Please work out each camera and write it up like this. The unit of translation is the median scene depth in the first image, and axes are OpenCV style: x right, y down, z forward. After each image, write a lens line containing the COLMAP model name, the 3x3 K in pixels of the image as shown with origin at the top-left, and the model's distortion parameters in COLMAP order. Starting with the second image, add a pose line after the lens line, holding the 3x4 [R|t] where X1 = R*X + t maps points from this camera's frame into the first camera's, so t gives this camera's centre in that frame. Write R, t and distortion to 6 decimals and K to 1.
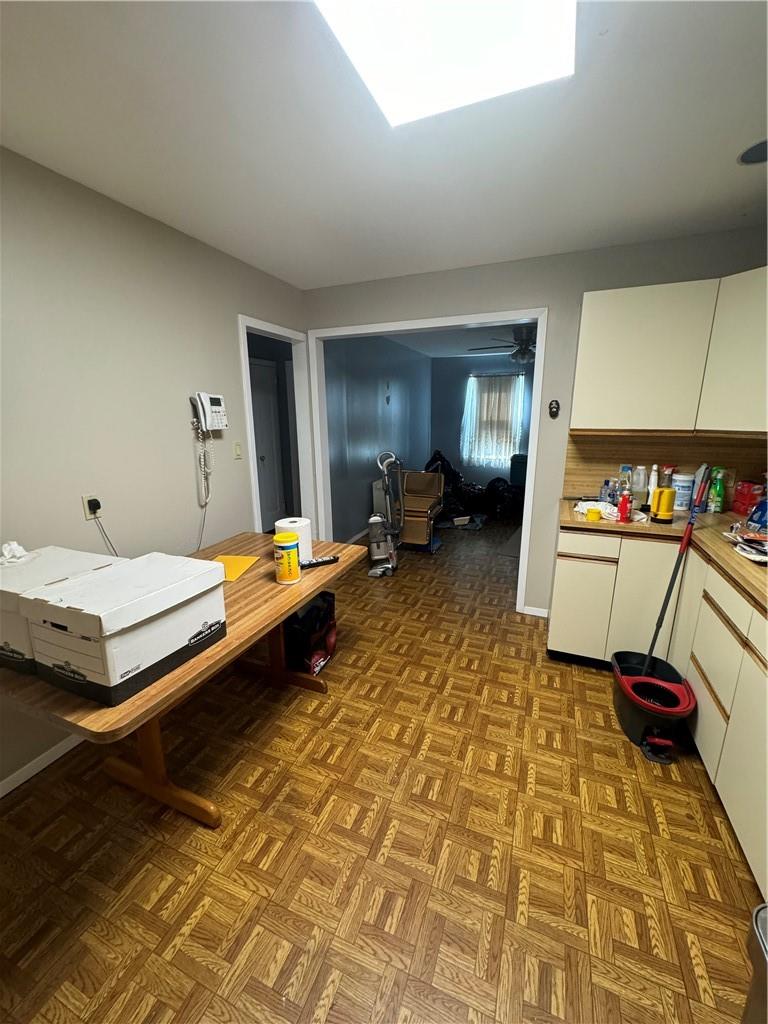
lens RADIAL K [[408.9, 0, 387.3], [0, 408.9, 507.7], [0, 0, 1]] dist [0.001922, 0.000265]
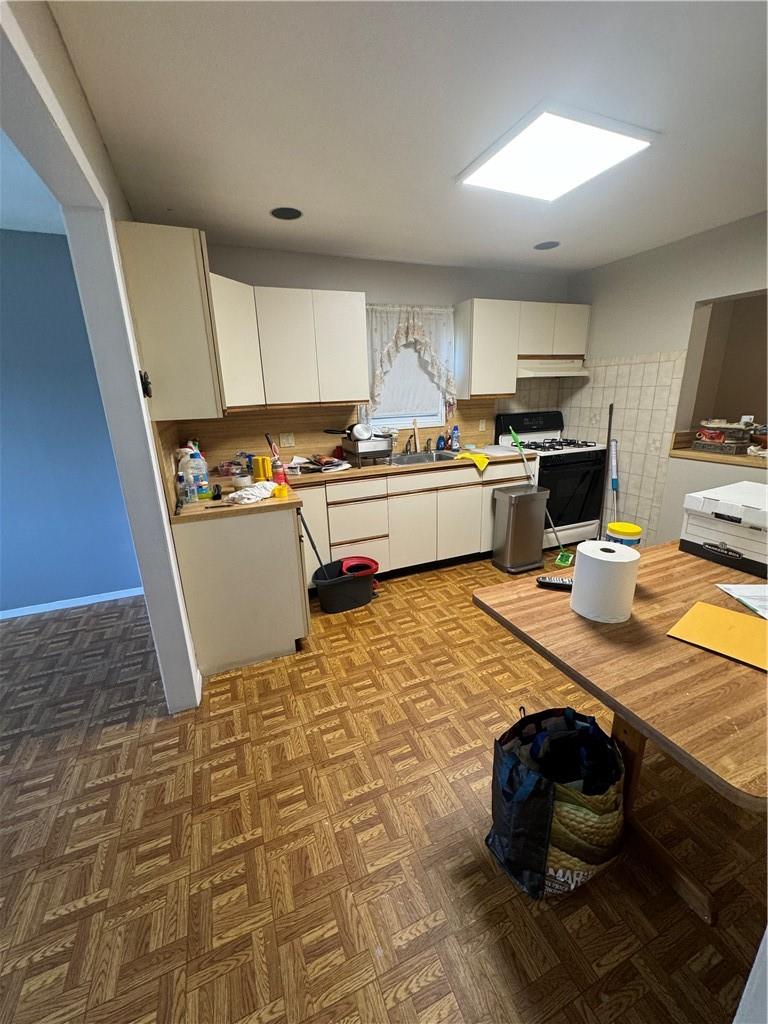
lens RADIAL K [[408.9, 0, 387.8], [0, 408.9, 503.6], [0, 0, 1]] dist [0.001922, 0.000265]
pose [[-0.706073, -0.153888, 0.691216, -0.393878], [0.195883, 0.895571, 0.399477, -0.312845], [-0.680507, 0.417458, -0.602195, 1.478845]]
